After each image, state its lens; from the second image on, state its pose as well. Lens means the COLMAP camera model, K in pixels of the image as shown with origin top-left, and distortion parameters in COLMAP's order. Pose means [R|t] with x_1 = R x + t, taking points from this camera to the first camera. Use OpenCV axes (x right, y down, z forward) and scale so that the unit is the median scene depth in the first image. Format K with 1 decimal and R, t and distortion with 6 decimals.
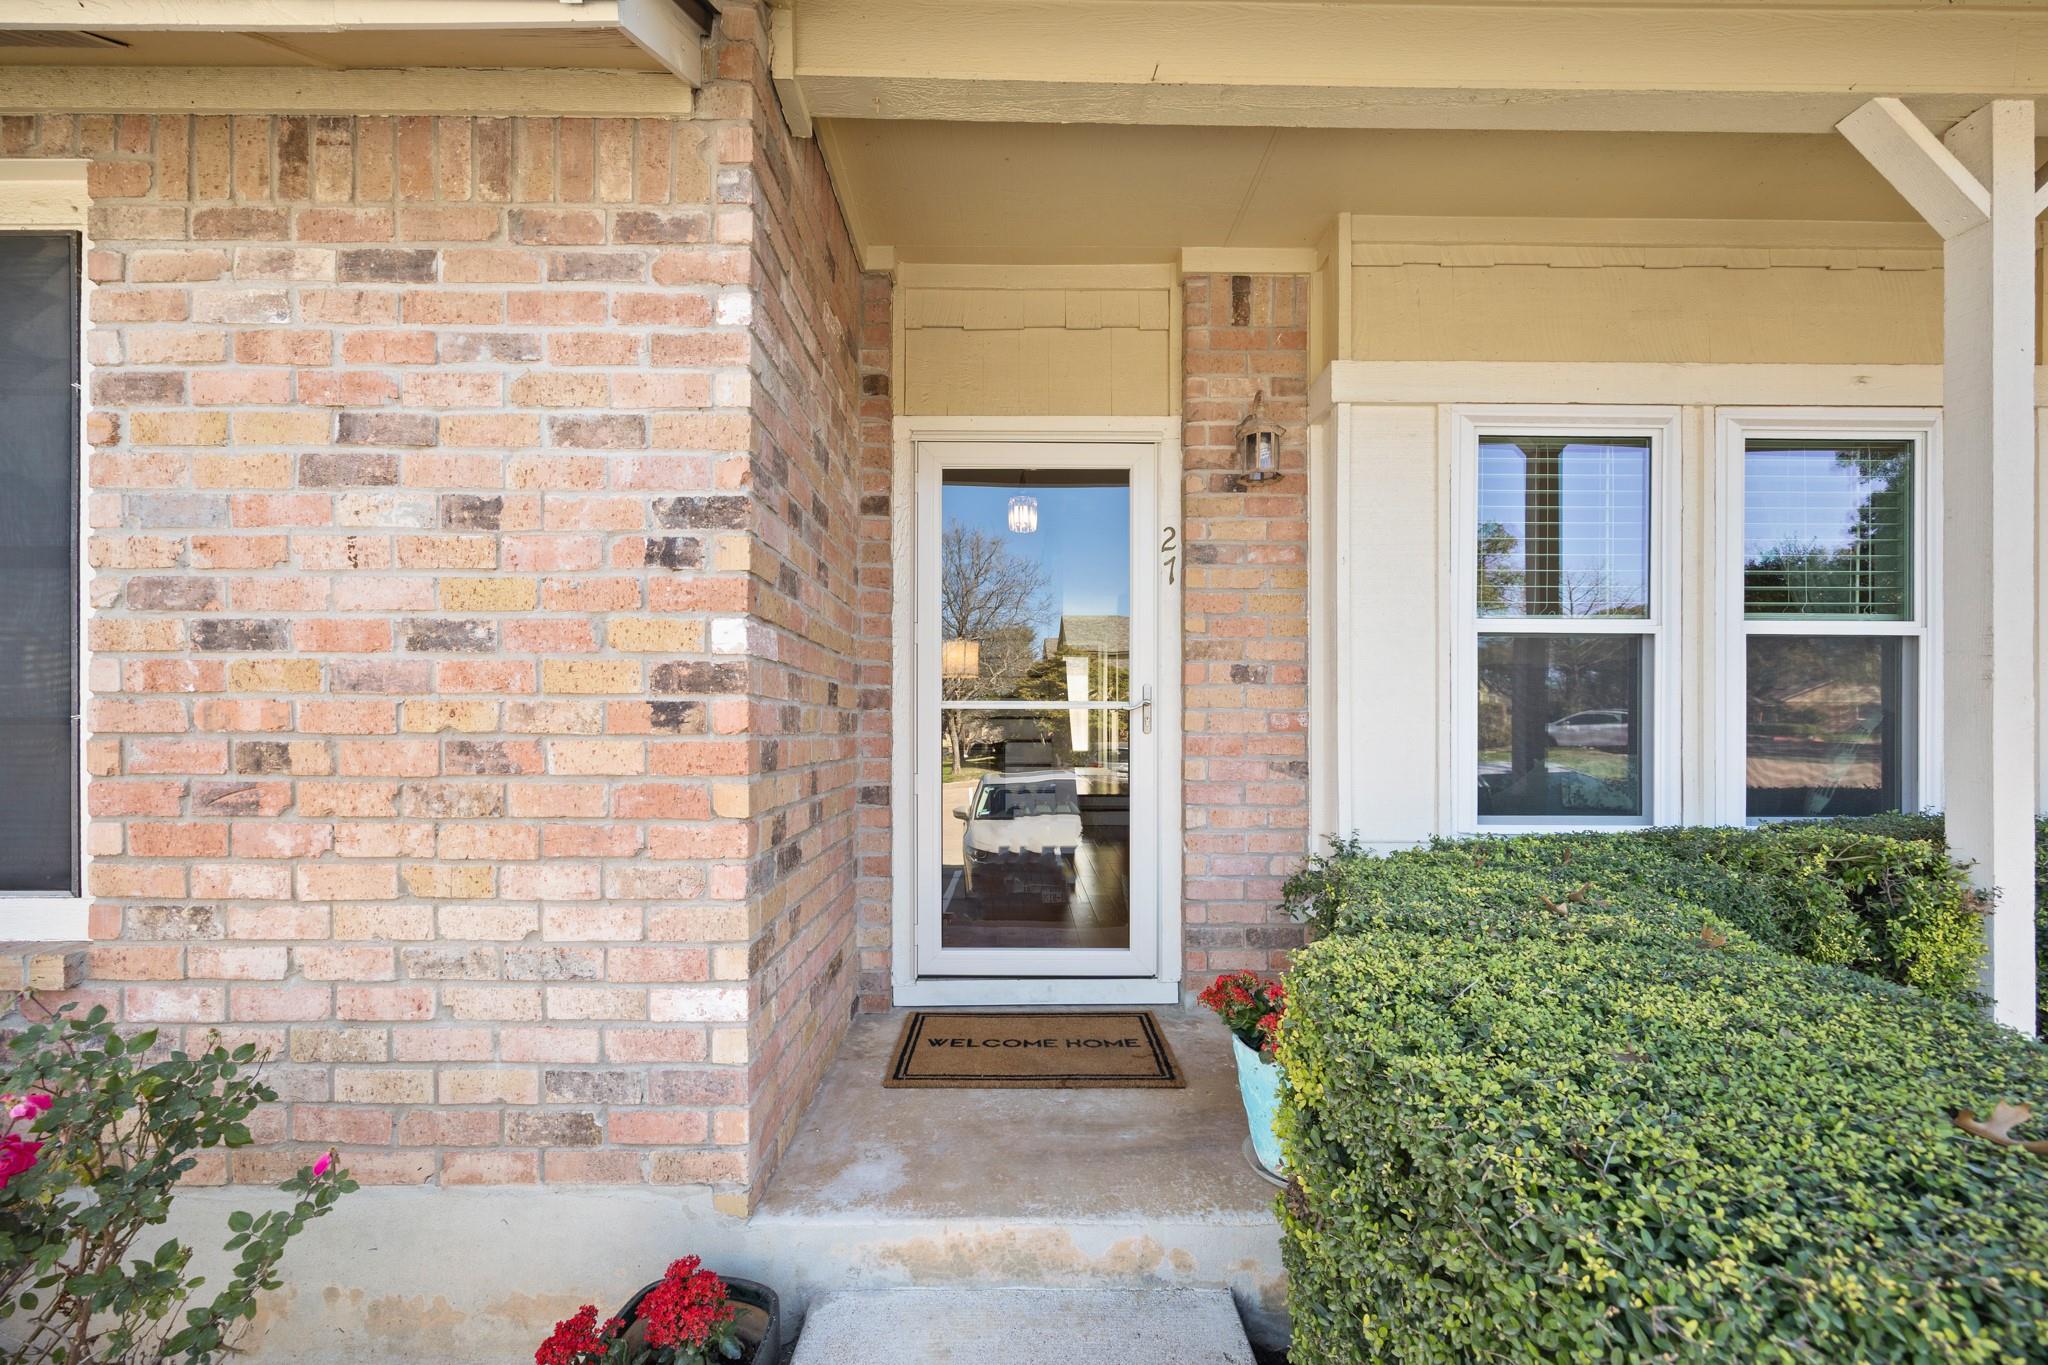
lens RADIAL K [[809.6, 0, 1022.8], [0, 809.6, 729.9], [0, 0, 1]] dist [-0.002615, -0.000156]
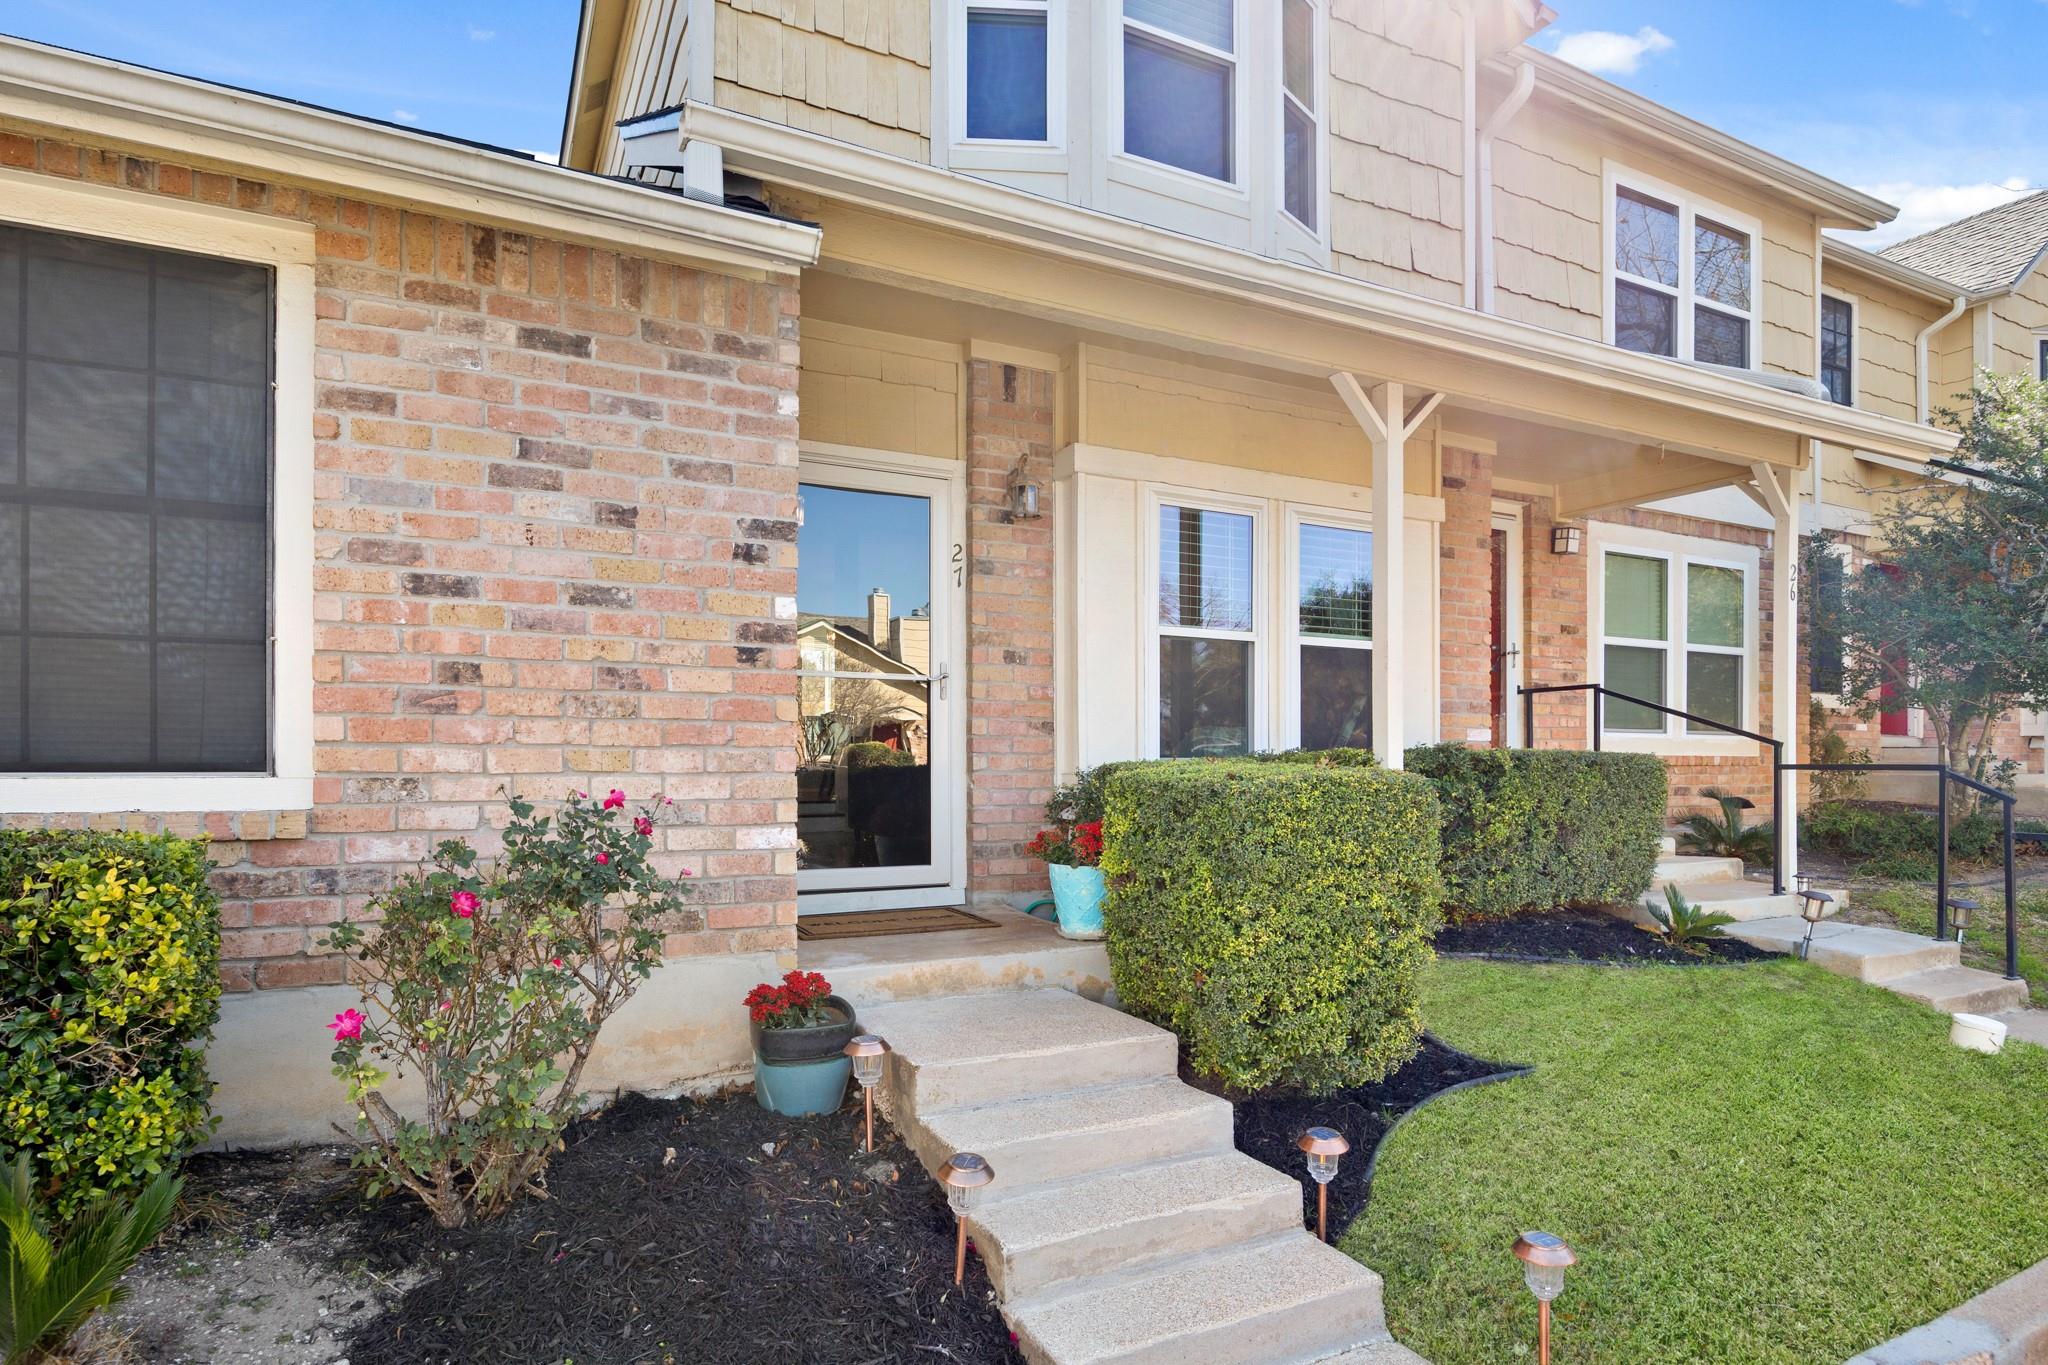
lens RADIAL K [[1163.4, 0, 1036.7], [0, 1163.4, 776.0], [0, 0, 1]] dist [0.003534, 0.000251]
pose [[0.892738, -0.003045, 0.450566, -0.958890], [0.002987, 0.999995, 0.000839, 0.217154], [-0.450566, 0.000597, 0.892743, -1.287889]]
